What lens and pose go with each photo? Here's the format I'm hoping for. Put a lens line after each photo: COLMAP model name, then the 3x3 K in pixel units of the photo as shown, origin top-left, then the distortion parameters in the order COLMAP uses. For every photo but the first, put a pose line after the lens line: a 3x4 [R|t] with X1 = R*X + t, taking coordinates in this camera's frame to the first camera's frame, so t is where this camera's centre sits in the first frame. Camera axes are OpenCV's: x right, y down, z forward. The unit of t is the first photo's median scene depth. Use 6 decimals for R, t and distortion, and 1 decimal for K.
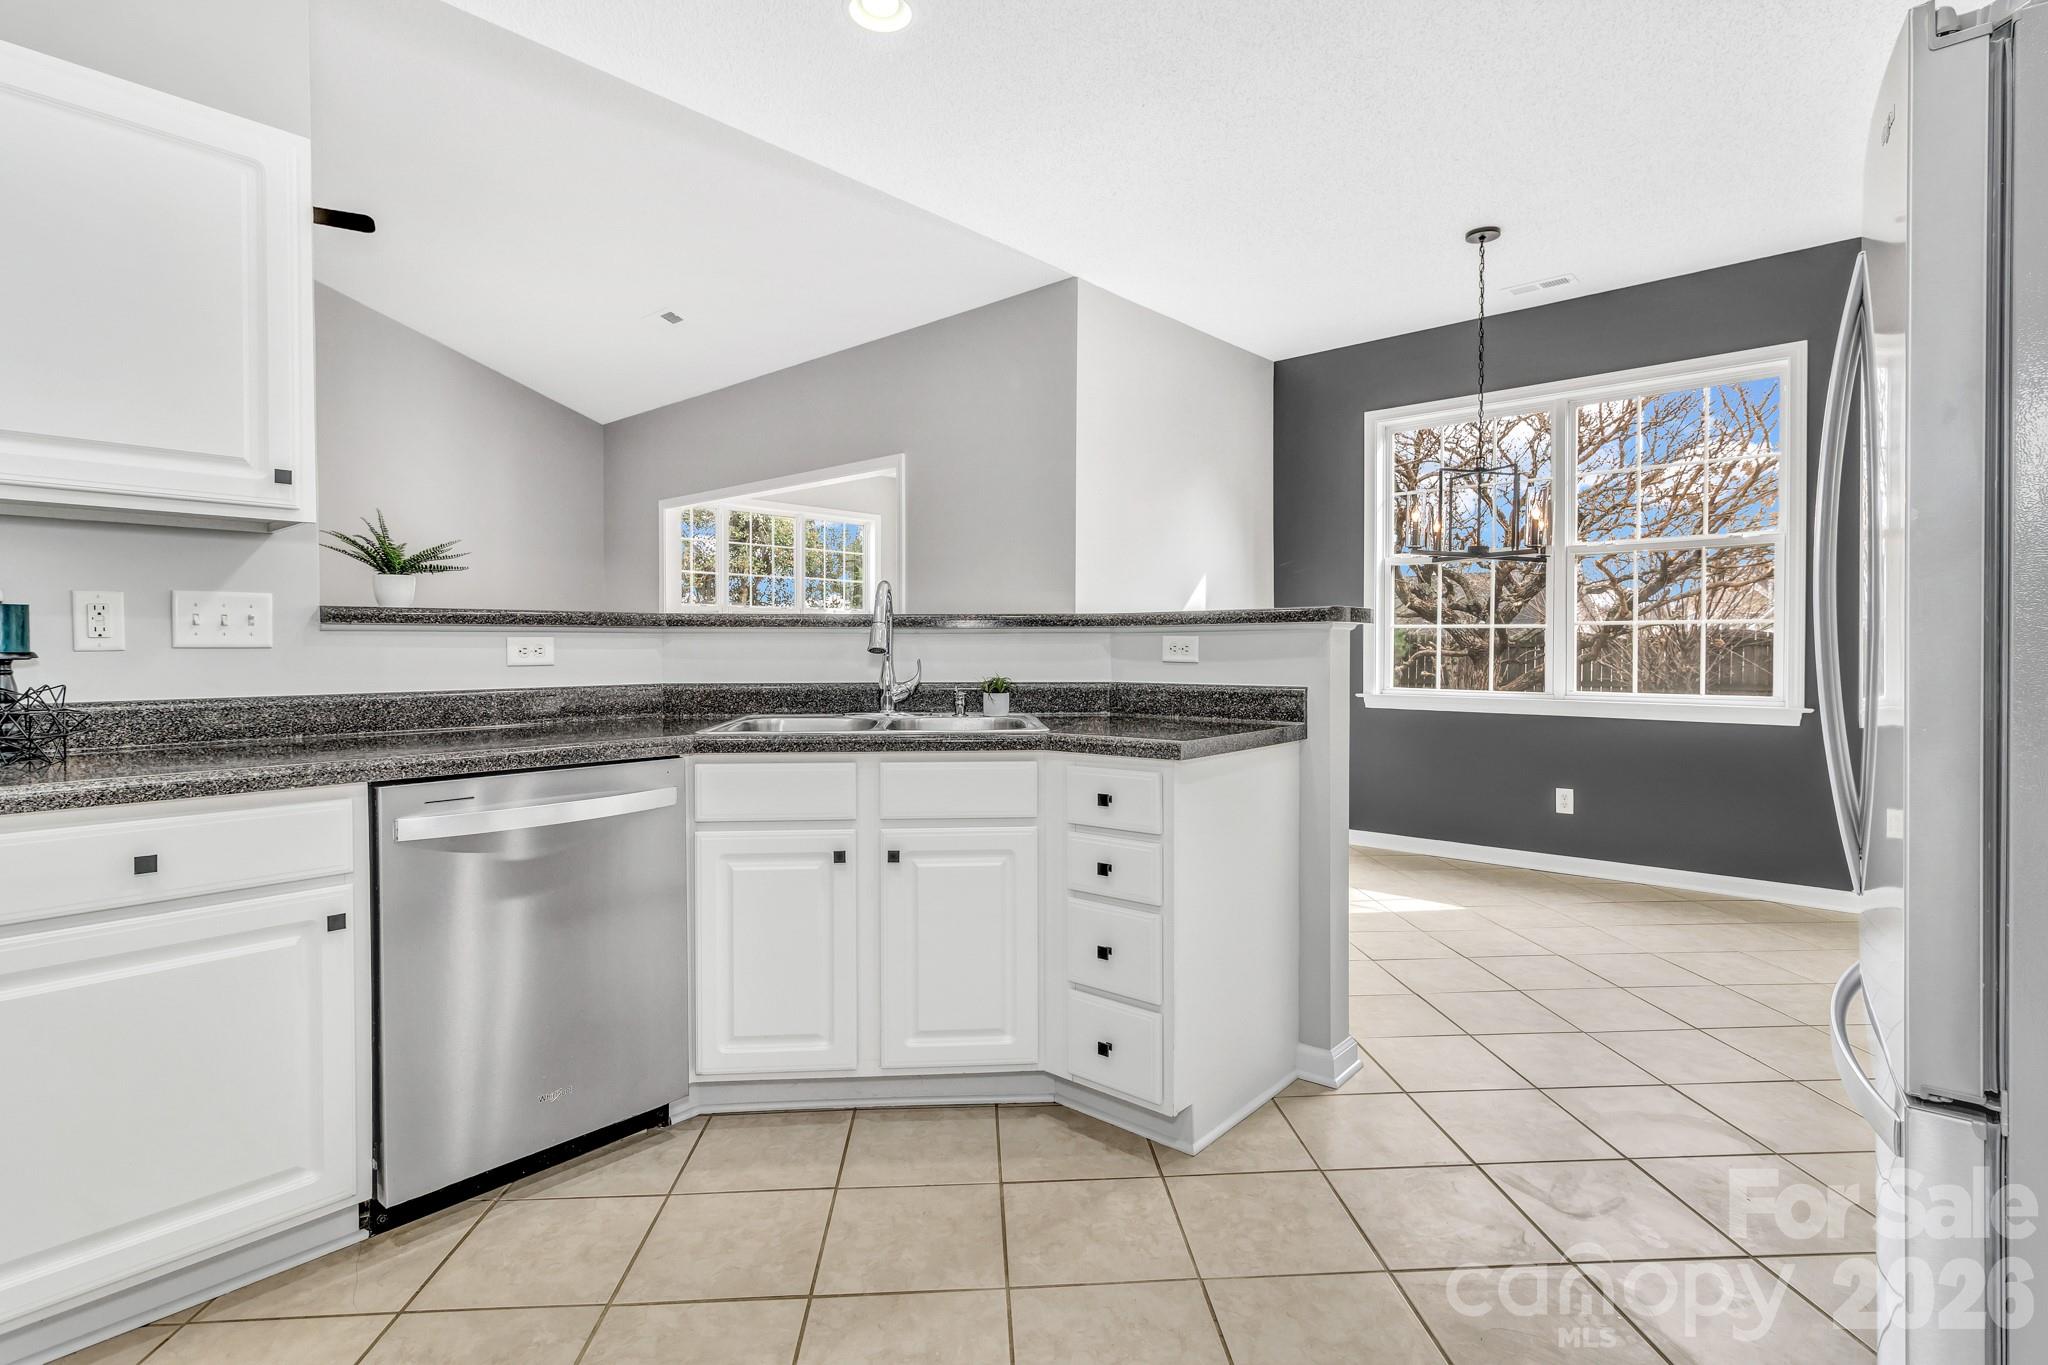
lens RADIAL K [[979.0, 0, 1018.5], [0, 979.0, 662.1], [0, 0, 1]] dist [0.000567, 0.000116]
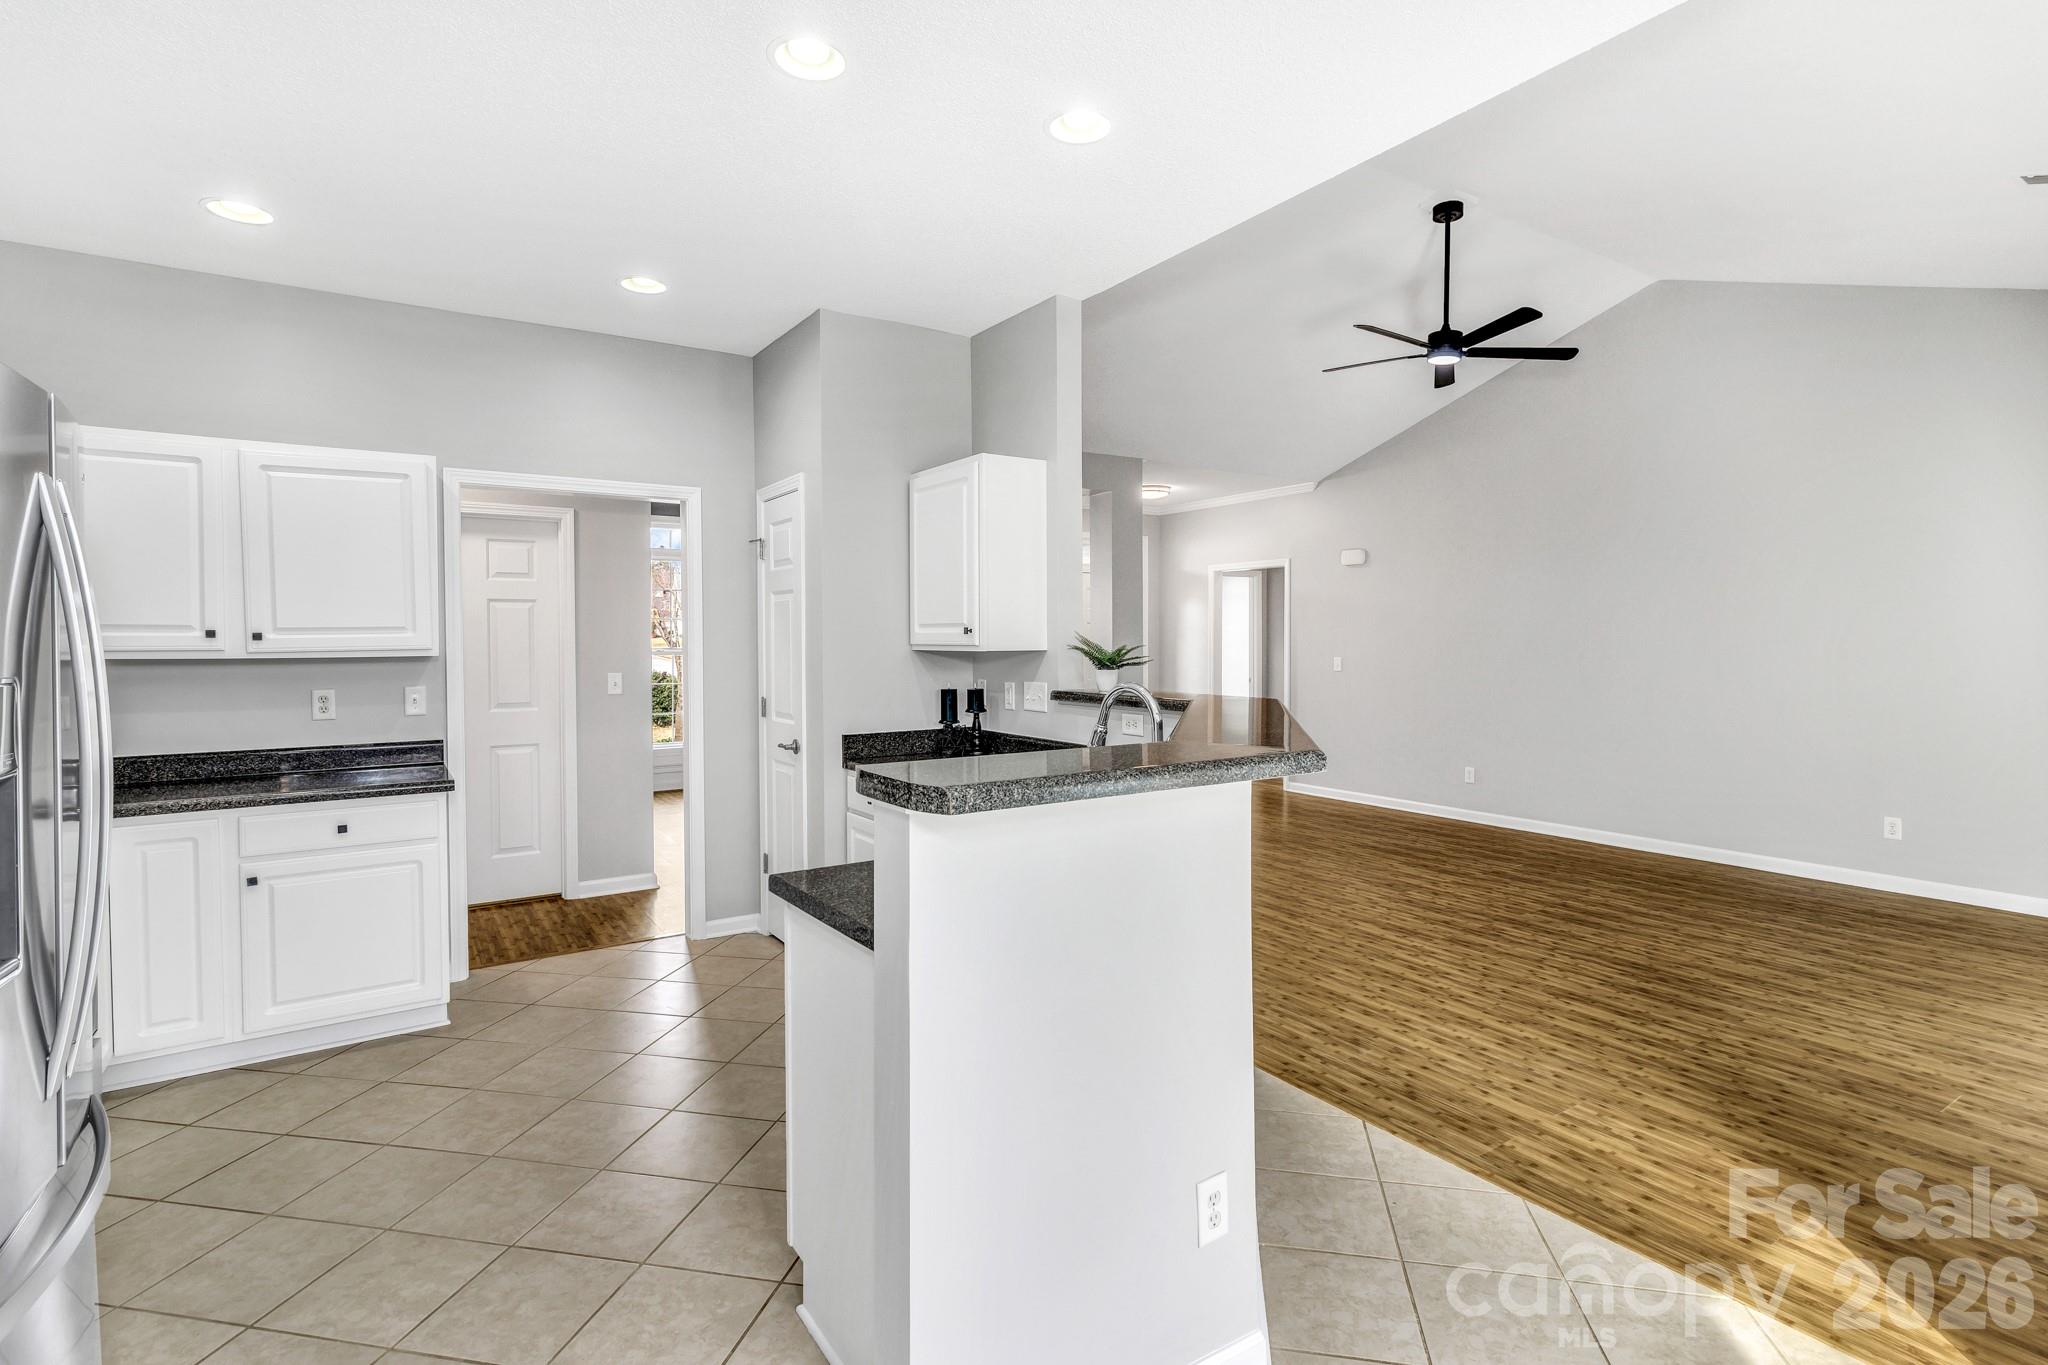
lens RADIAL K [[987.1, 0, 1026.6], [0, 987.1, 658.9], [0, 0, 1]] dist [-0.000792, 0.000261]
pose [[-0.260329, 0.022678, -0.965253, 0.531031], [-0.012387, 0.999563, 0.026825, -0.084414], [0.965440, 0.018940, -0.259935, 0.743104]]
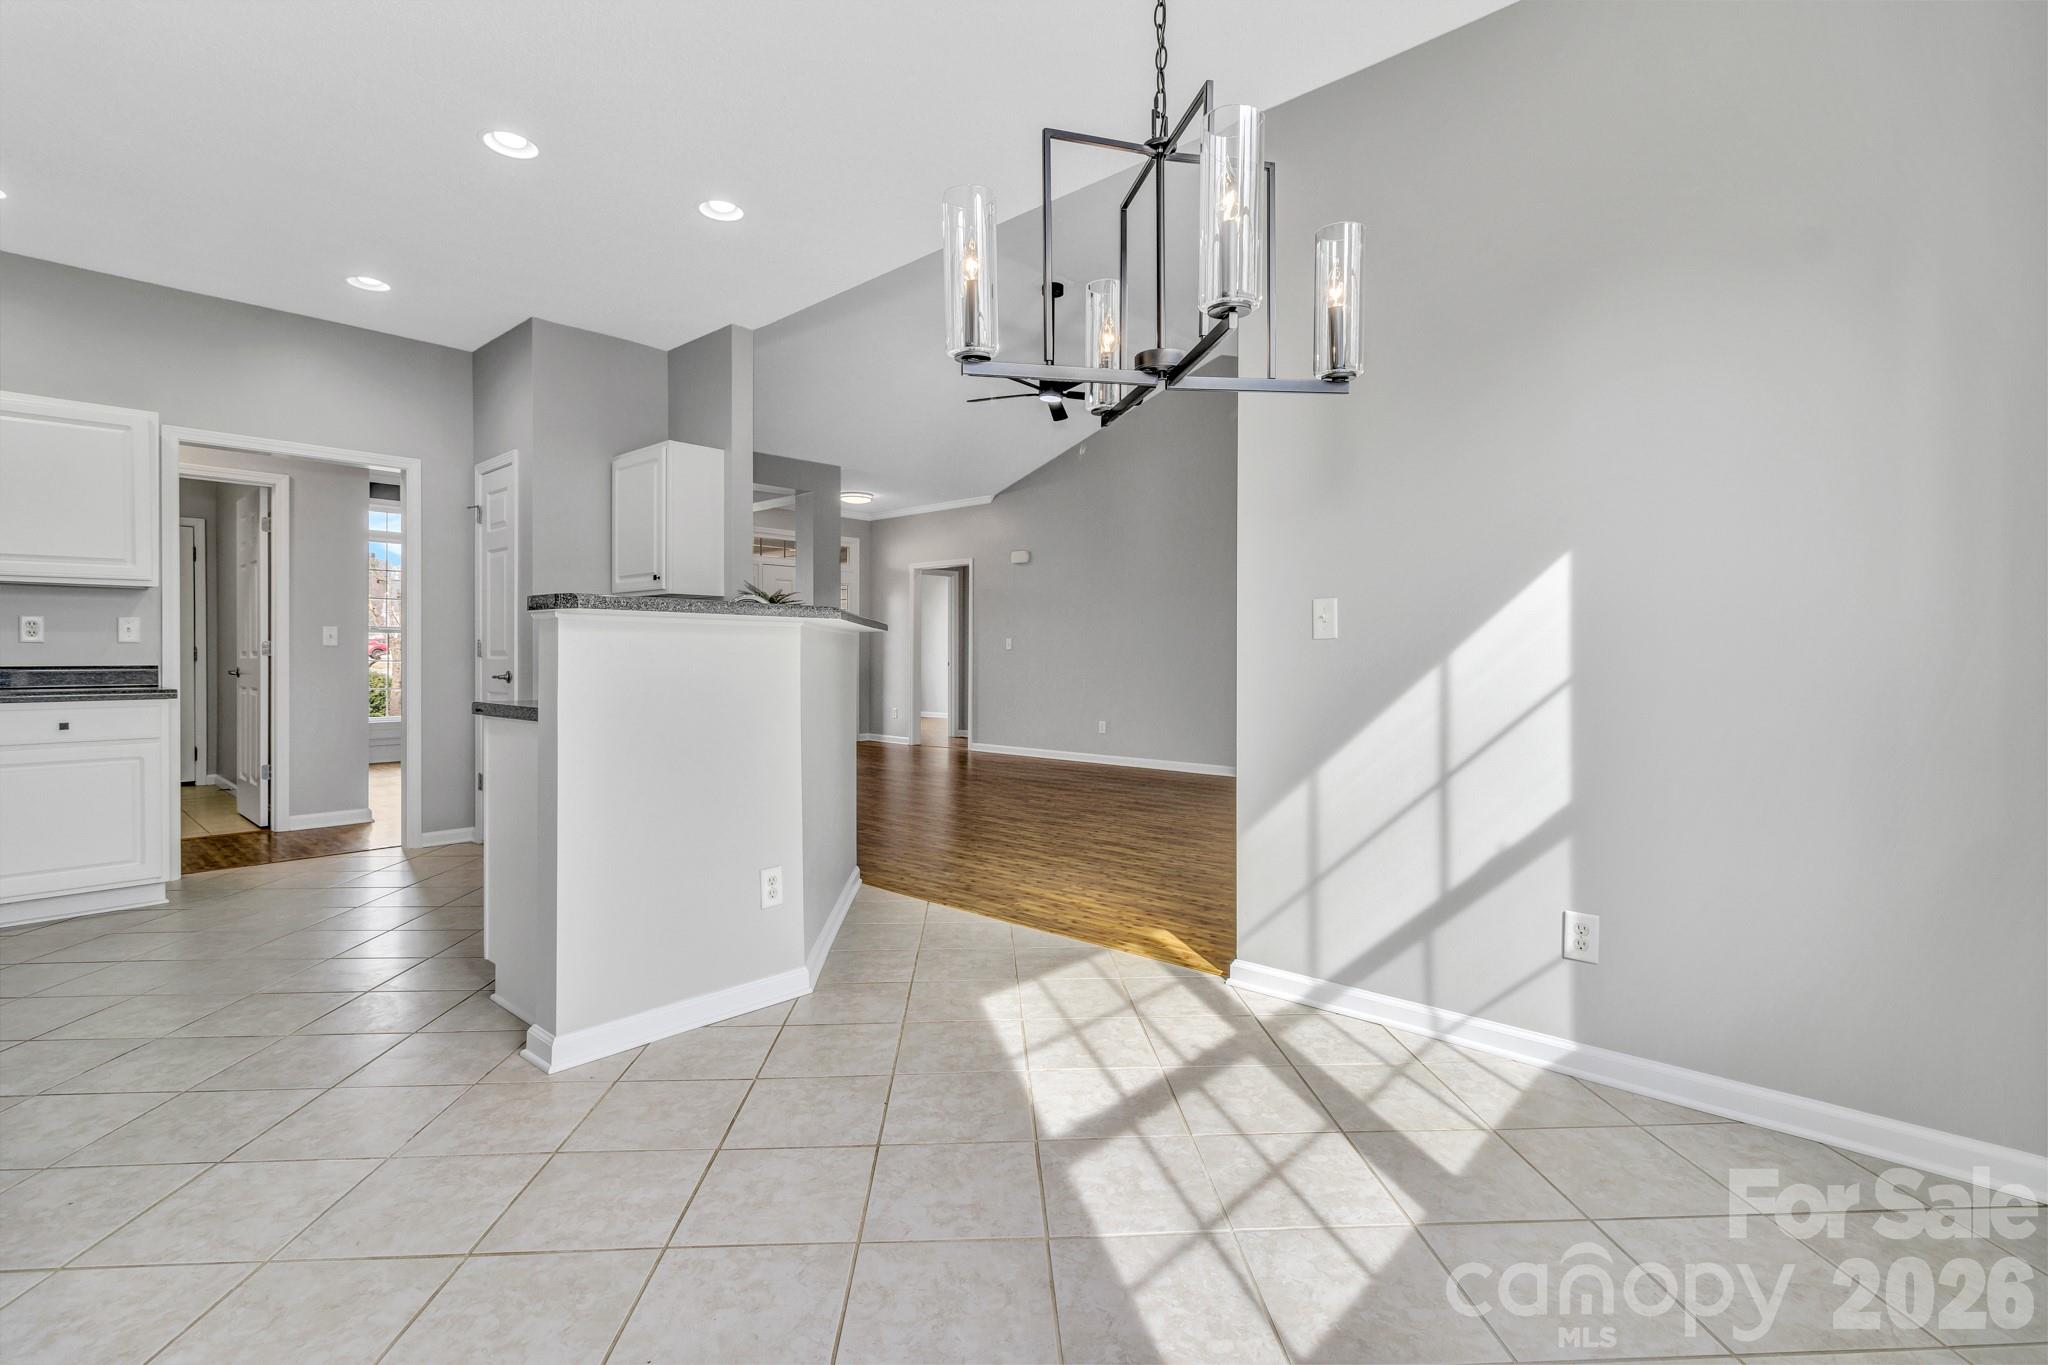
lens RADIAL K [[945.3, 0, 1035.1], [0, 945.3, 657.7], [0, 0, 1]] dist [0.002703, 0.000109]
pose [[-0.004570, 0.001226, -0.999989, 0.784341], [-0.015895, 0.999873, 0.001298, 0.001571], [0.999863, 0.015900, -0.004550, 0.909415]]
